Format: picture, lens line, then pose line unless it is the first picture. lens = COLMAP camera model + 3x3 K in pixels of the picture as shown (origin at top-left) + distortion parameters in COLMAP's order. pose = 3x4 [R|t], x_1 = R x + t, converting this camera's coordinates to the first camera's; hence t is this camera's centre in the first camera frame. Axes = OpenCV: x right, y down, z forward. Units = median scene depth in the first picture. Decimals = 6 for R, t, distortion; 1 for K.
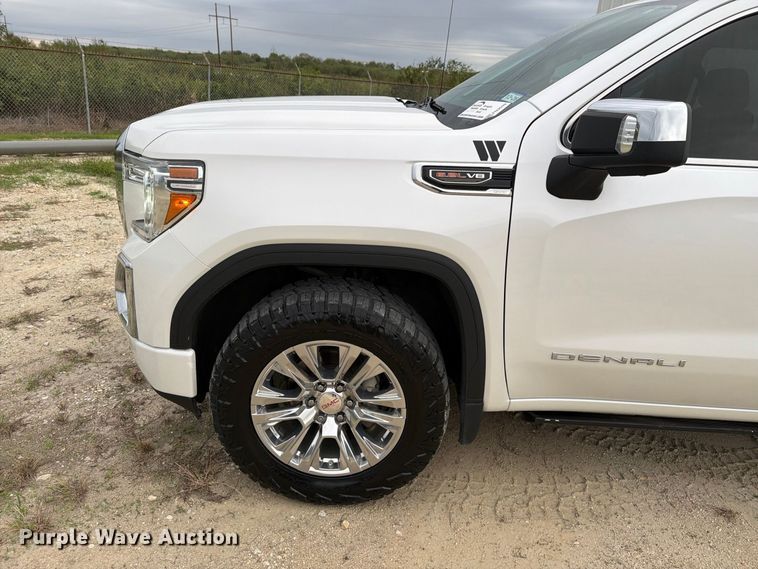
lens RADIAL K [[530.4, 0, 382.5], [0, 530.4, 281.1], [0, 0, 1]] dist [0.019539, -0.026300]
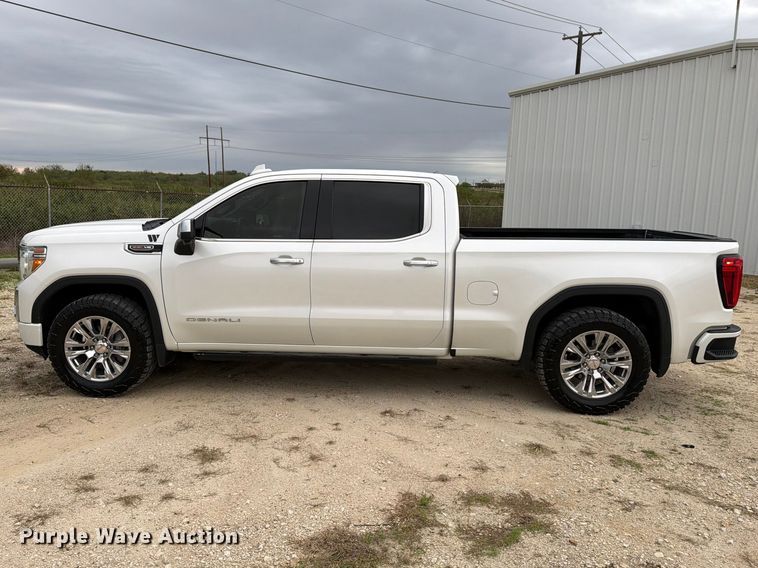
lens RADIAL K [[610.3, 0, 376.4], [0, 610.3, 287.9], [0, 0, 1]] dist [0.077412, -0.116538]
pose [[0.998978, -0.034617, -0.029063, 1.246584], [0.027827, 0.977720, -0.208062, 0.597034], [0.035618, 0.207040, 0.977684, -1.712510]]
